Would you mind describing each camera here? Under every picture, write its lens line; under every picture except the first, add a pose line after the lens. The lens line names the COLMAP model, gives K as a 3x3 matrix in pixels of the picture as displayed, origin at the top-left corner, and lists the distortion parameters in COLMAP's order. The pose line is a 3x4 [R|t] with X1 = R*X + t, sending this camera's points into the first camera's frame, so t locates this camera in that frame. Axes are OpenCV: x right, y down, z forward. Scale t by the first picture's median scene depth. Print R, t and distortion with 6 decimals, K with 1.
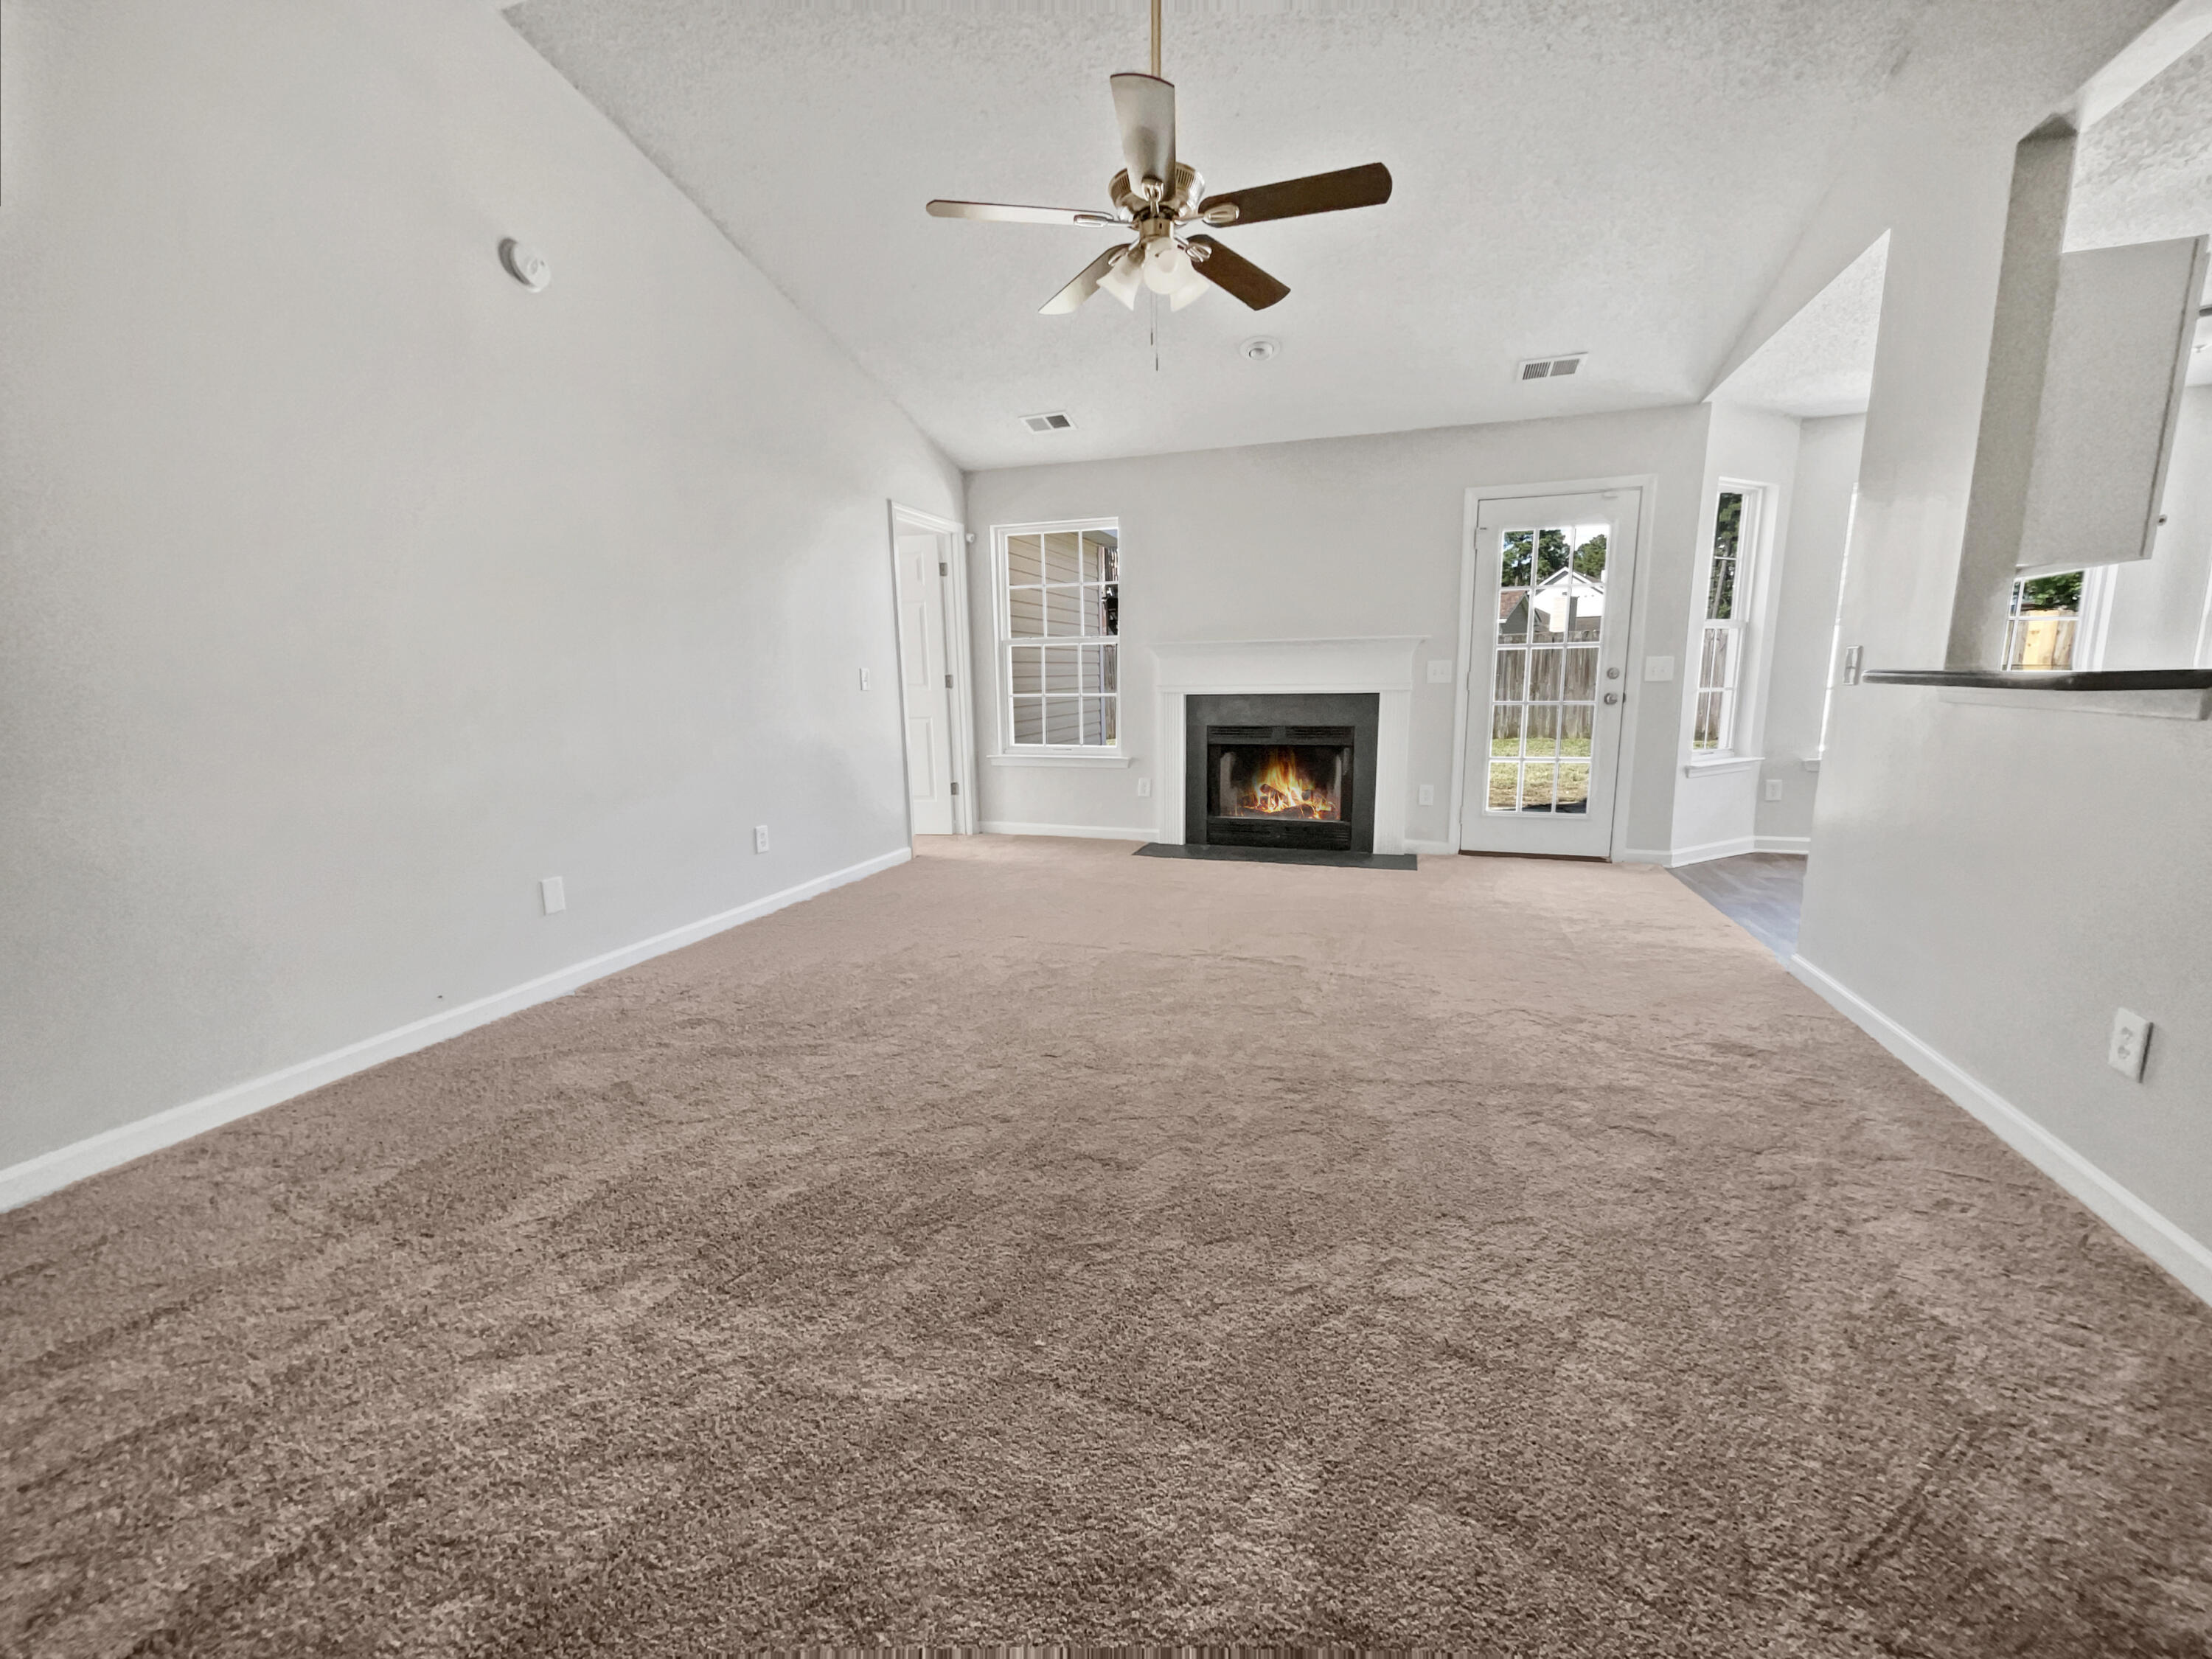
lens RADIAL K [[876.5, 0, 1107.5], [0, 876.5, 822.1], [0, 0, 1]] dist [0.000327, -0.000211]
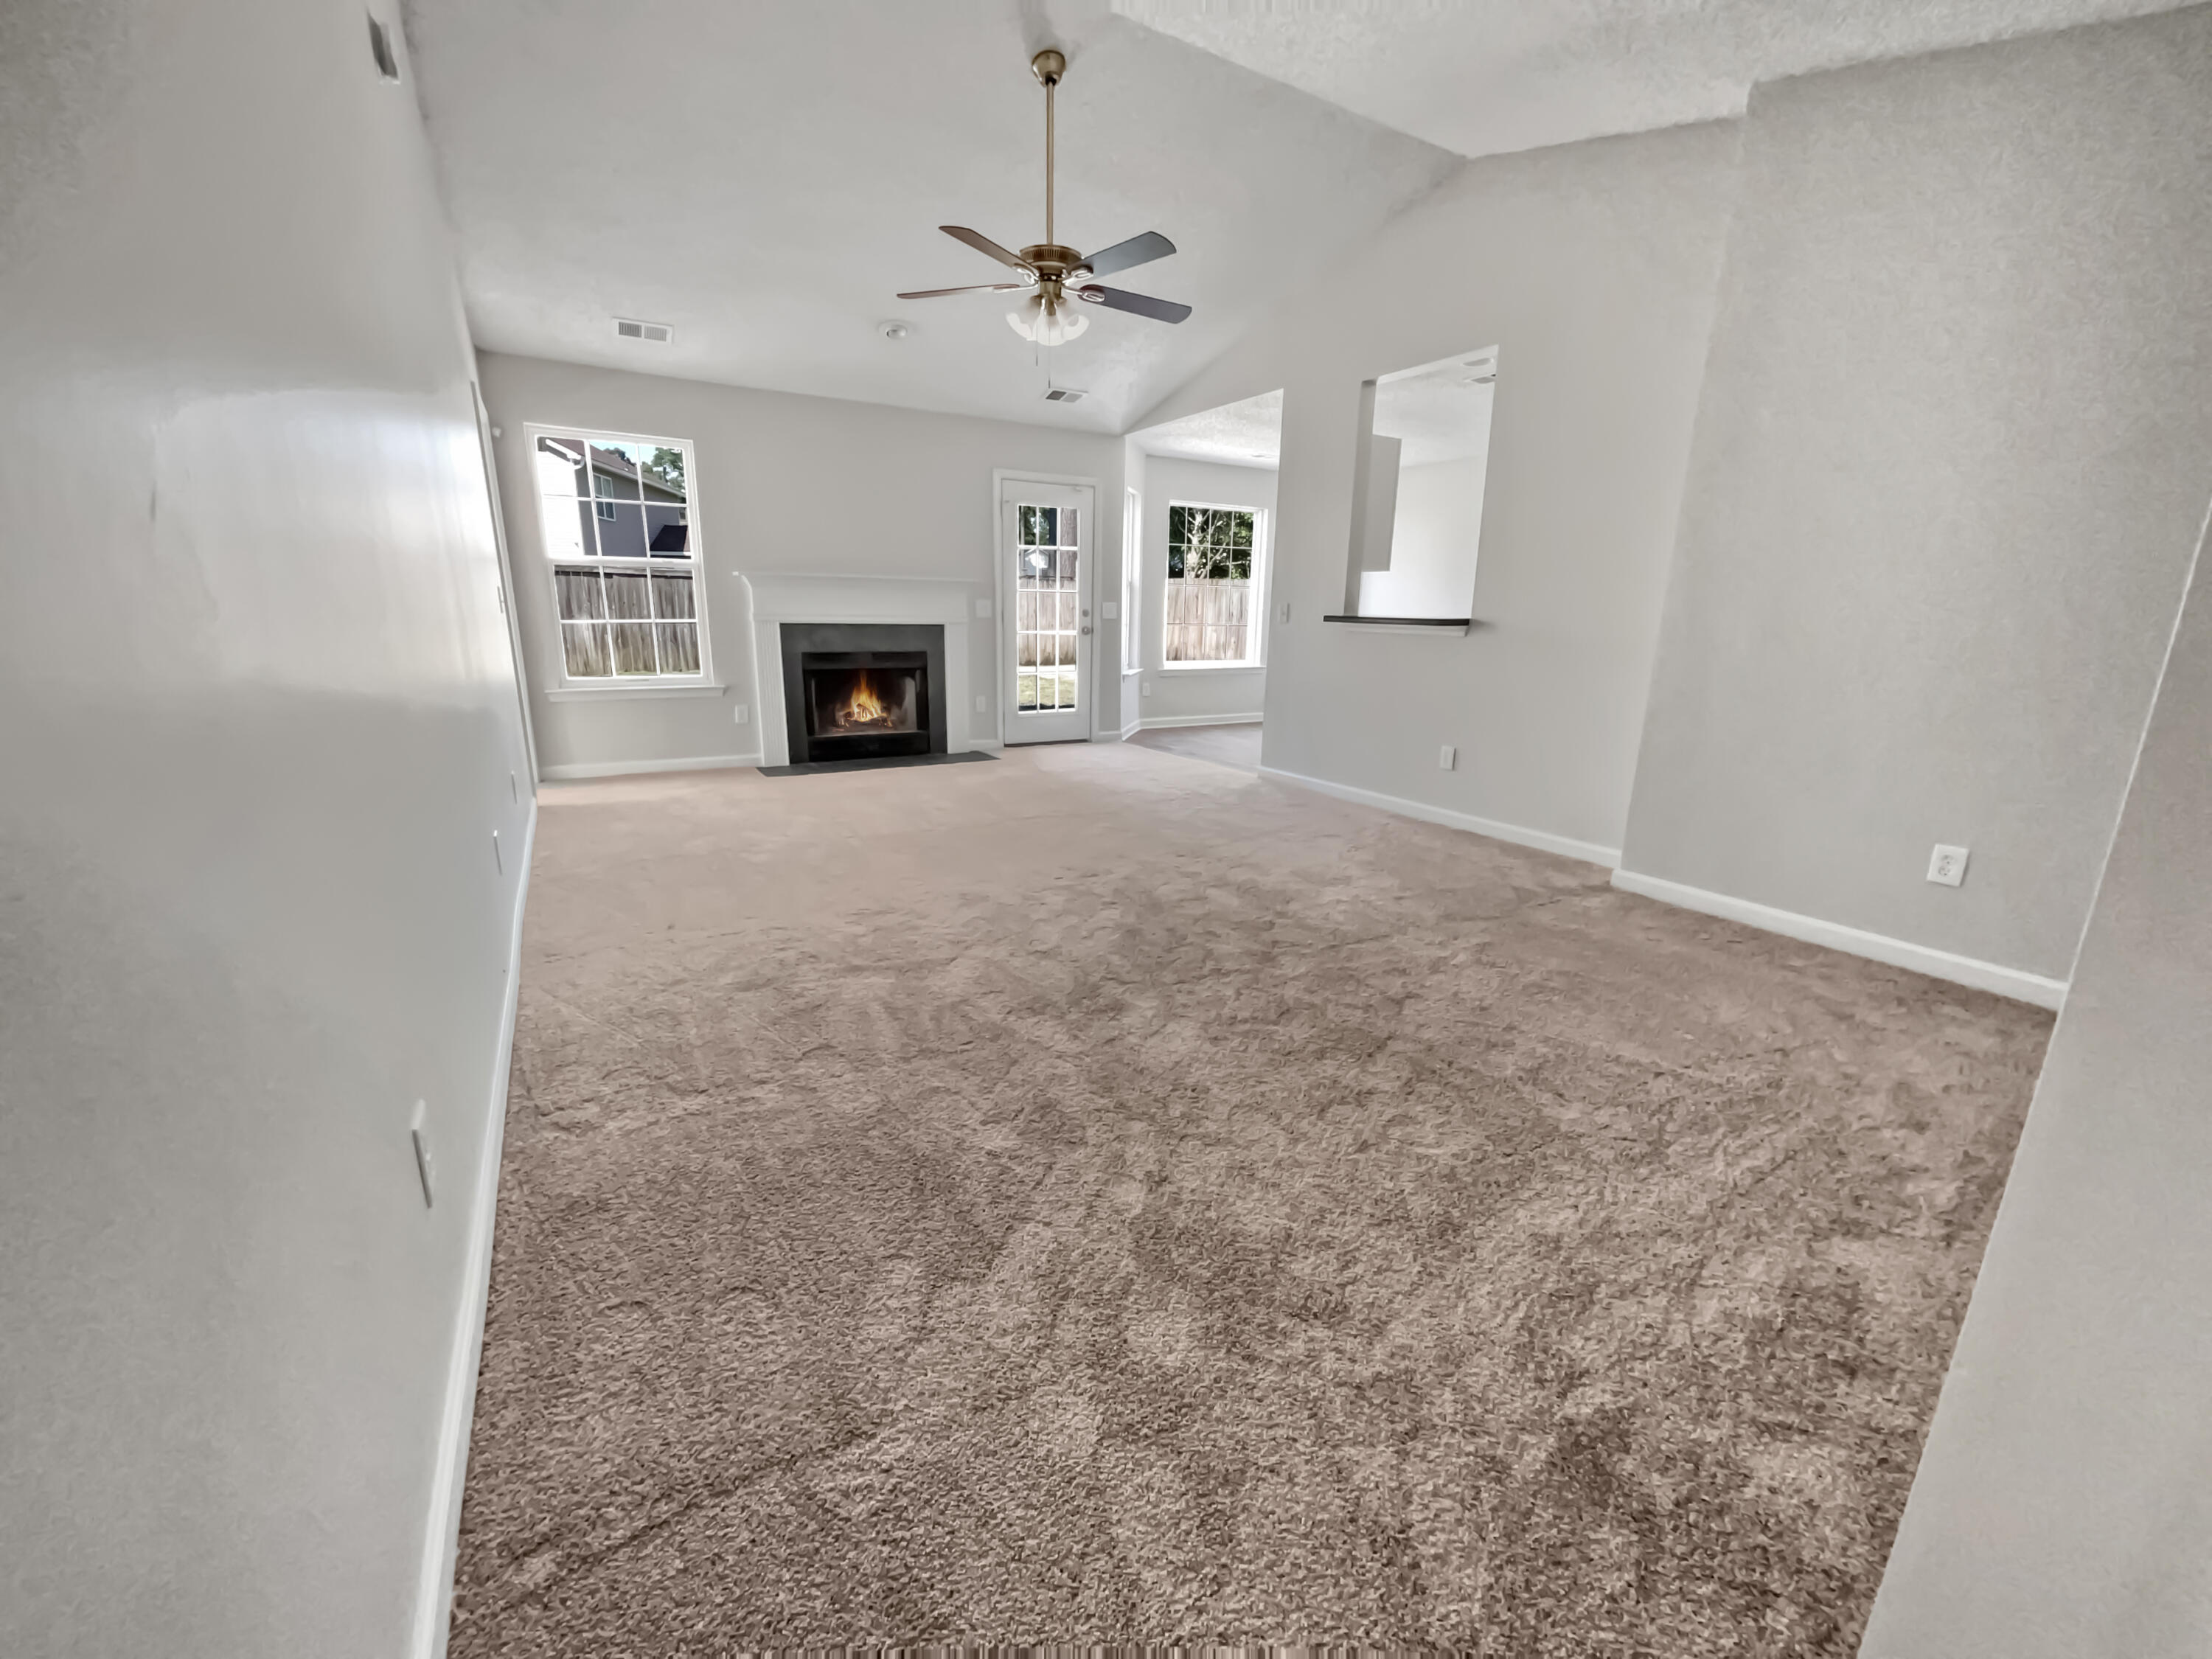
lens RADIAL K [[876.5, 0, 1094.9], [0, 876.5, 828.1], [0, 0, 1]] dist [0.000327, -0.000211]
pose [[0.659796, -0.155562, 0.735167, -0.489534], [0.099836, 0.987811, 0.119421, 0.012556], [-0.744783, -0.005397, 0.667284, -0.003456]]
